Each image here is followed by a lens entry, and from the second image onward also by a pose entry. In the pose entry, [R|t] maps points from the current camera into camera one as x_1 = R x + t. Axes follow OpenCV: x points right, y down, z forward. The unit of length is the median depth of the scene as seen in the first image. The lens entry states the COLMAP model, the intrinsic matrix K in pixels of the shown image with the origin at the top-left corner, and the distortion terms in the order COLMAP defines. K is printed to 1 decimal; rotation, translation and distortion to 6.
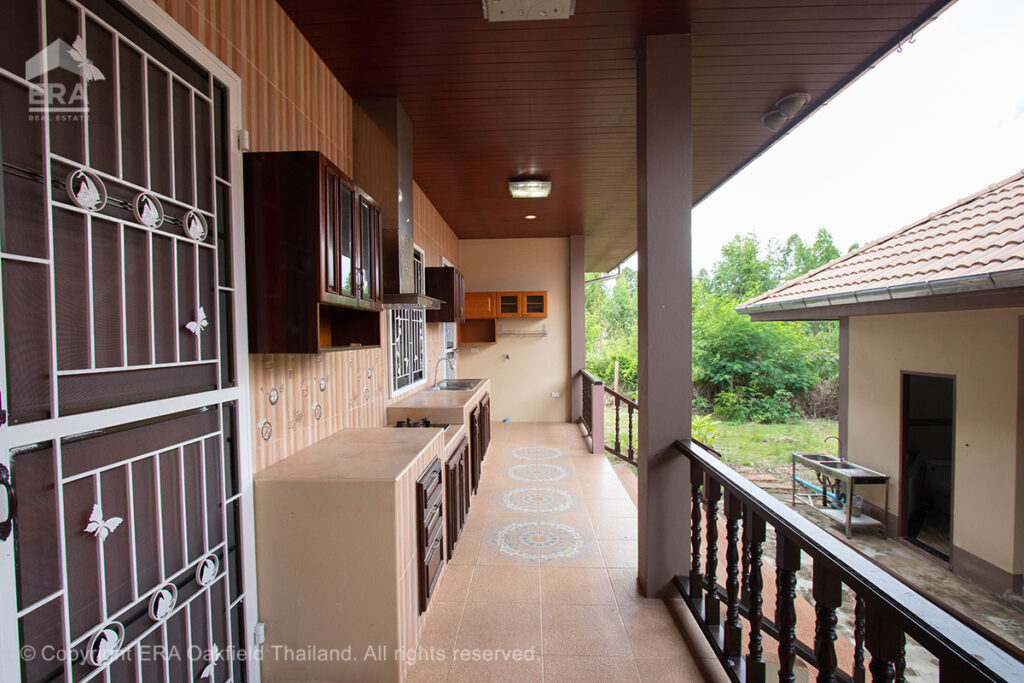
lens RADIAL K [[480.1, 0, 513.9], [0, 480.1, 349.0], [0, 0, 1]] dist [-0.000025, -0.000009]
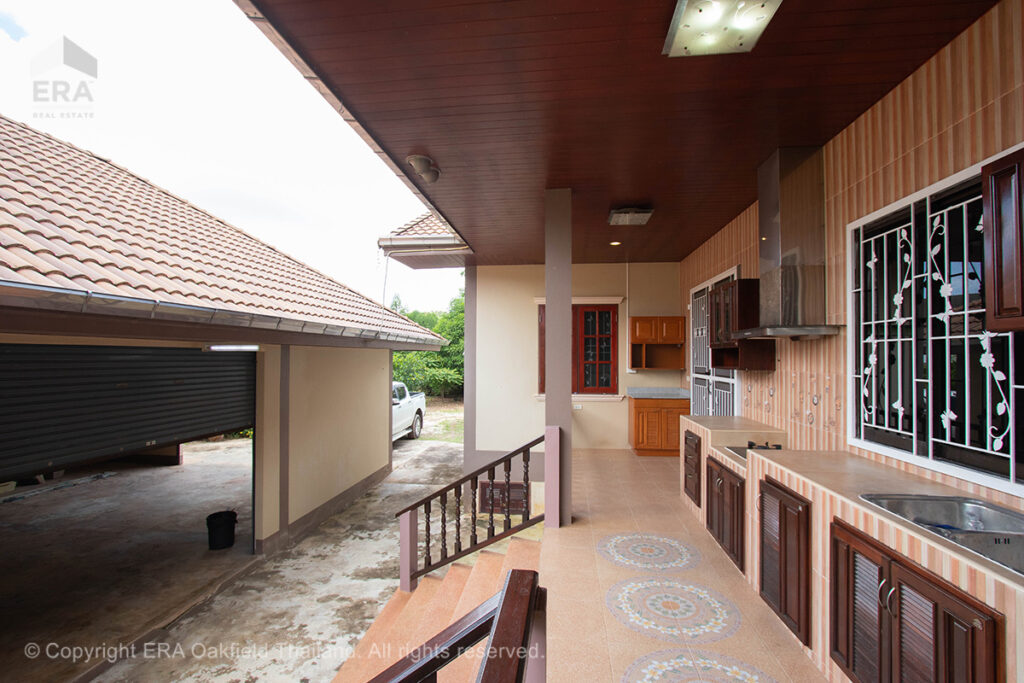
lens RADIAL K [[480.1, 0, 513.9], [0, 480.1, 349.0], [0, 0, 1]] dist [-0.000025, -0.000009]
pose [[-0.997634, 0.013596, 0.067388, 0.232150], [0.014642, 0.999780, 0.015044, -0.071032], [-0.067168, 0.015995, -0.997613, 1.764901]]
